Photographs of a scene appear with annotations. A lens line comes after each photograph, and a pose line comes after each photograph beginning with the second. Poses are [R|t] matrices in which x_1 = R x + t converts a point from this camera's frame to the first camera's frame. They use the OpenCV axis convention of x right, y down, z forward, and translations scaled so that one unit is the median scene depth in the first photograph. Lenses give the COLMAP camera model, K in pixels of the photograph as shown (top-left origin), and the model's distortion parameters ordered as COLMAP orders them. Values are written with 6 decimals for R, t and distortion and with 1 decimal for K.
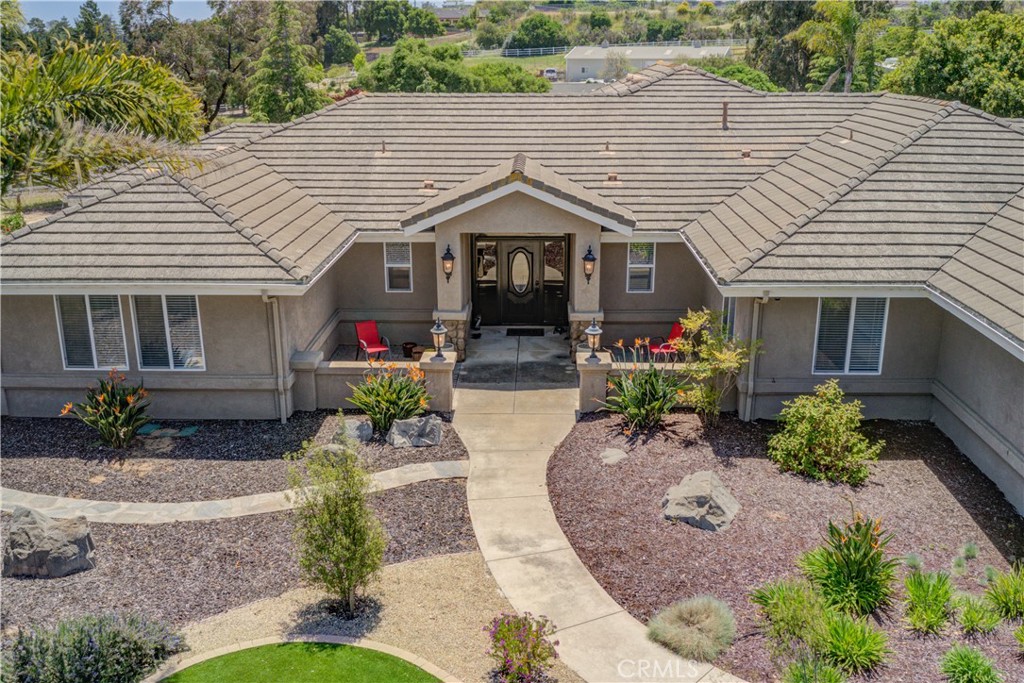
lens RADIAL K [[944.9, 0, 511.6], [0, 944.9, 341.8], [0, 0, 1]] dist [-0.006613, -0.000768]
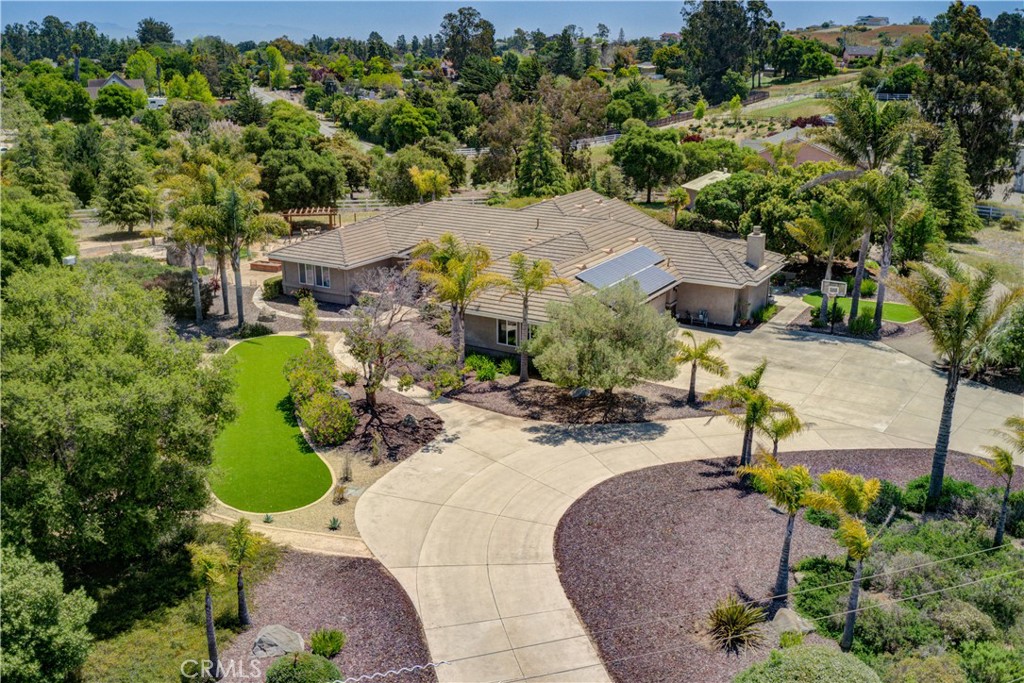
lens RADIAL K [[829.5, 0, 512.3], [0, 829.5, 341.6], [0, 0, 1]] dist [-0.005680, -0.002247]
pose [[0.889330, 0.153652, -0.430677, 0.082357], [-0.147587, 0.987899, 0.047690, -0.001008], [0.432793, 0.021151, 0.901245, -0.074680]]
